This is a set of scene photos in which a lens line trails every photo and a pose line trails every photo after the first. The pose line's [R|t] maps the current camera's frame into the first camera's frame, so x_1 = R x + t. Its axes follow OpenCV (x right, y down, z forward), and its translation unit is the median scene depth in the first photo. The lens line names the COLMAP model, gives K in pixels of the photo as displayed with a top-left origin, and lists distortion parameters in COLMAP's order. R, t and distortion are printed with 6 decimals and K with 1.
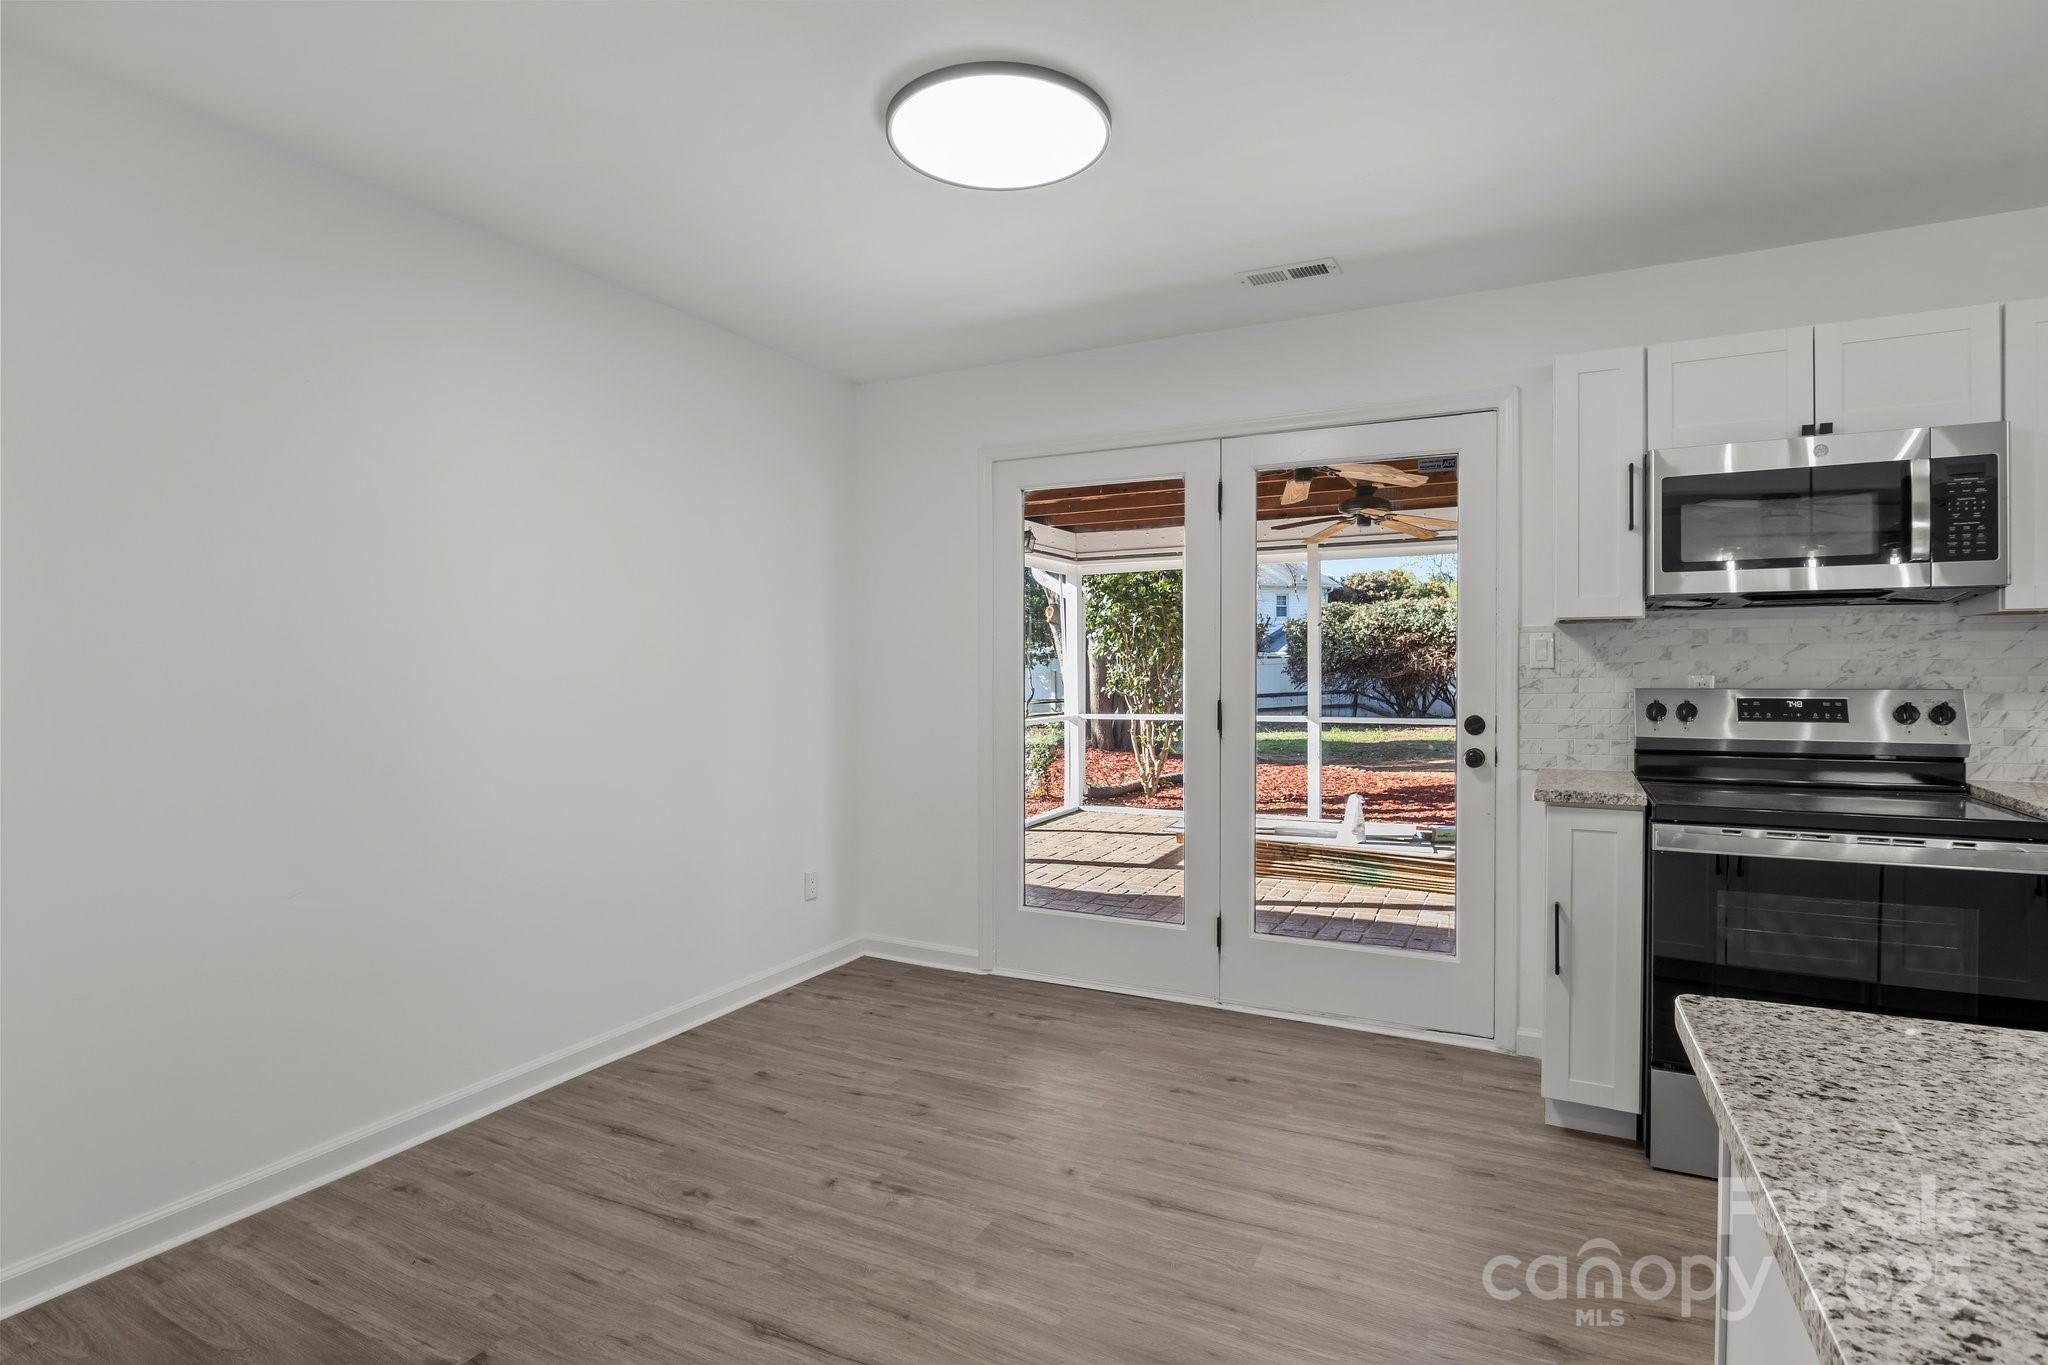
lens RADIAL K [[1014.3, 0, 1037.4], [0, 1014.3, 674.2], [0, 0, 1]] dist [-0.009871, -0.000129]
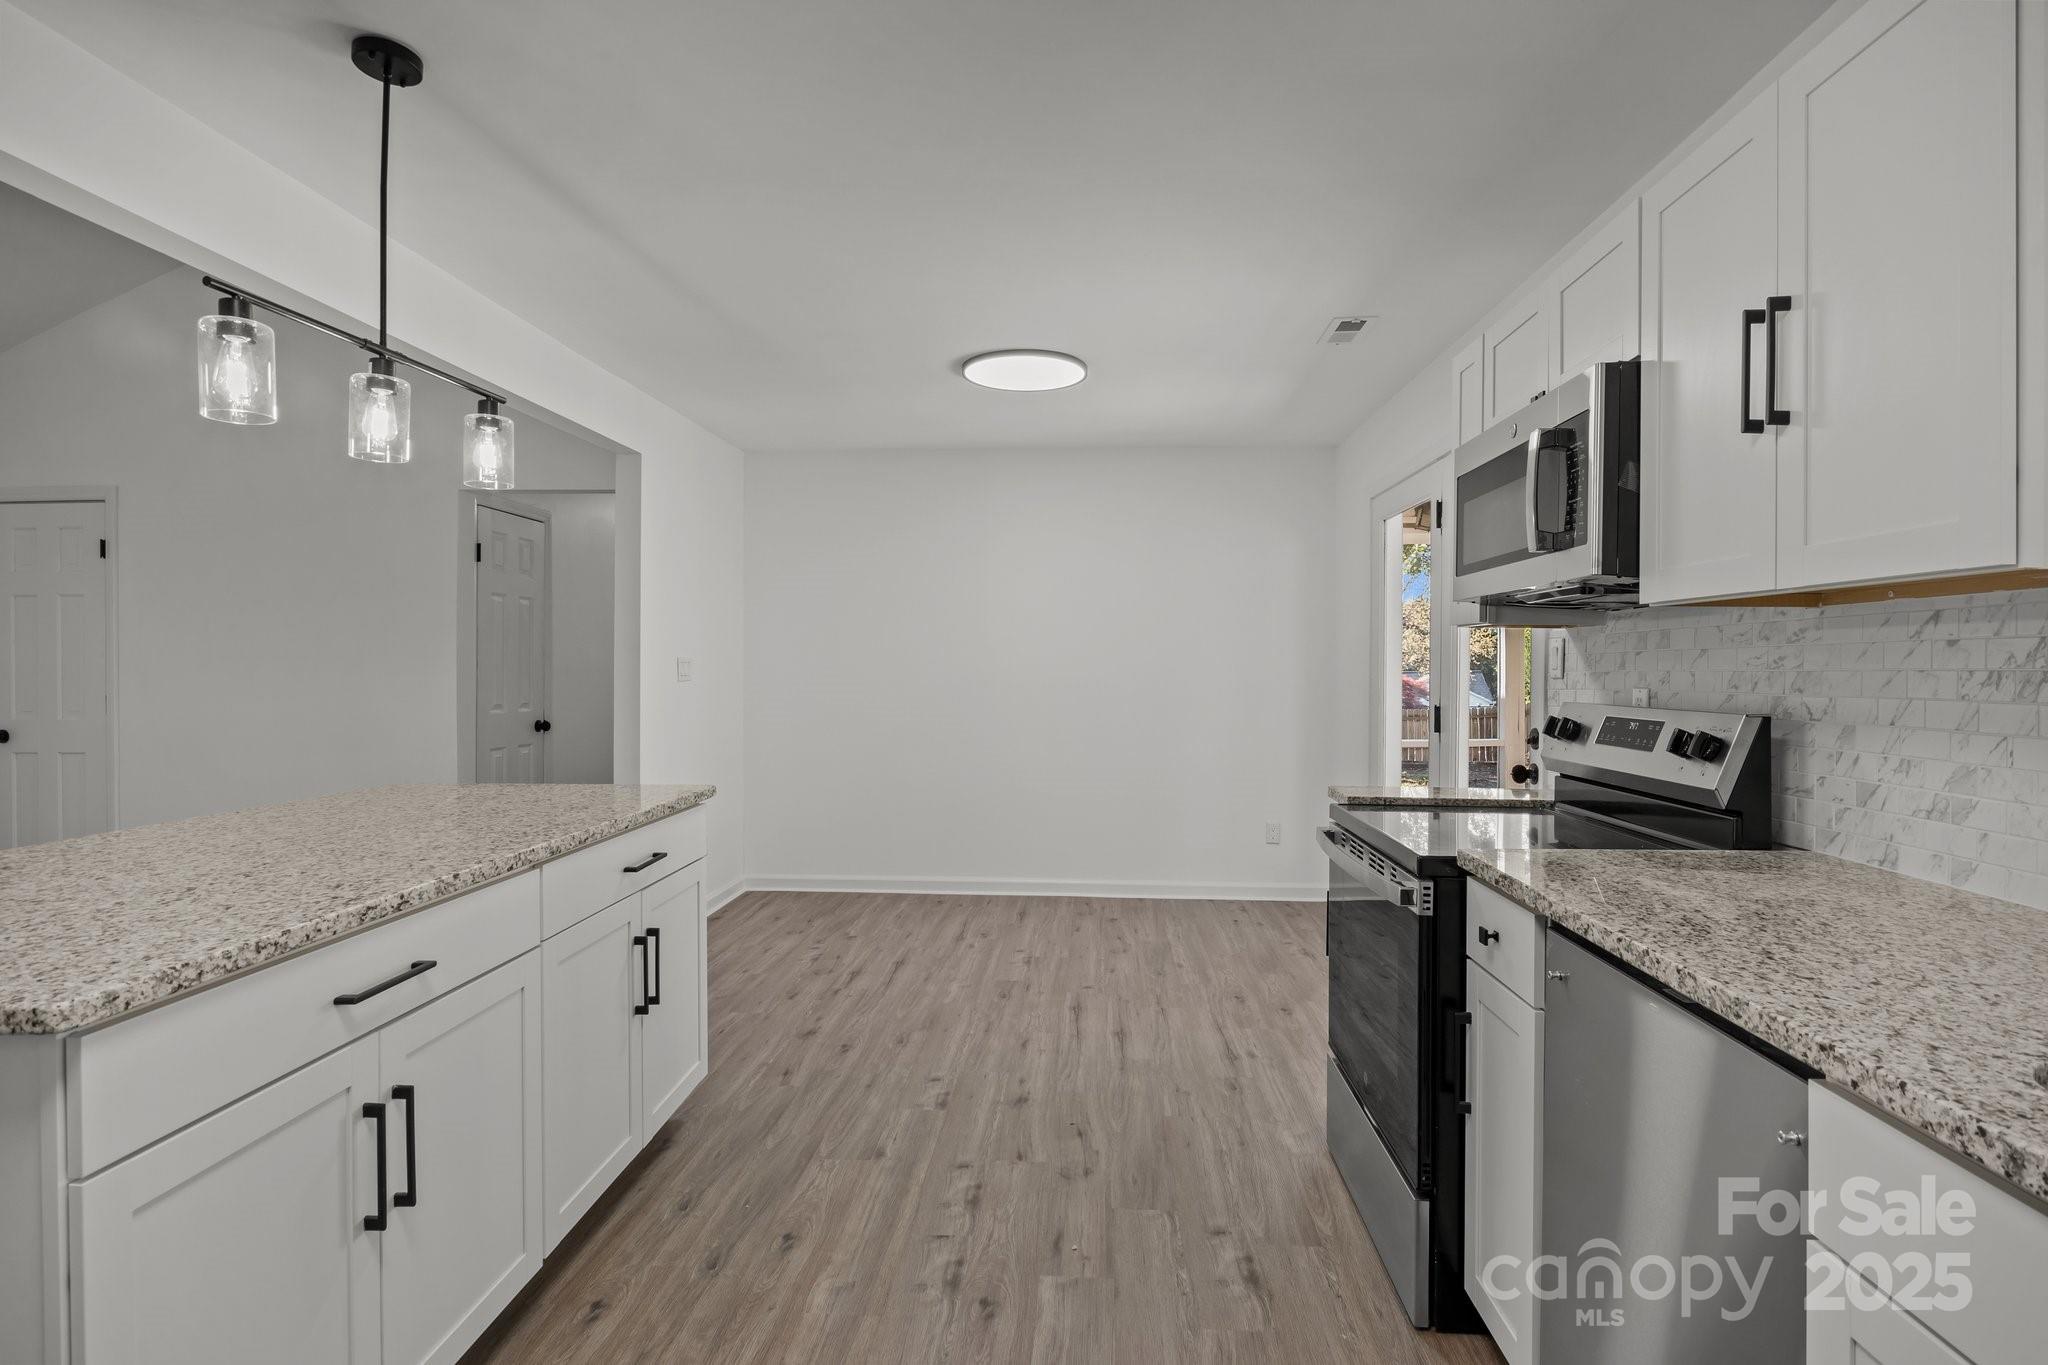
lens RADIAL K [[1014.3, 0, 1027.5], [0, 1014.3, 681.3], [0, 0, 1]] dist [-0.009871, -0.000129]
pose [[0.393661, 0.019246, -0.919054, 1.307281], [-0.019287, 0.999734, 0.012675, -0.006539], [0.919054, 0.012736, 0.393927, 0.252670]]
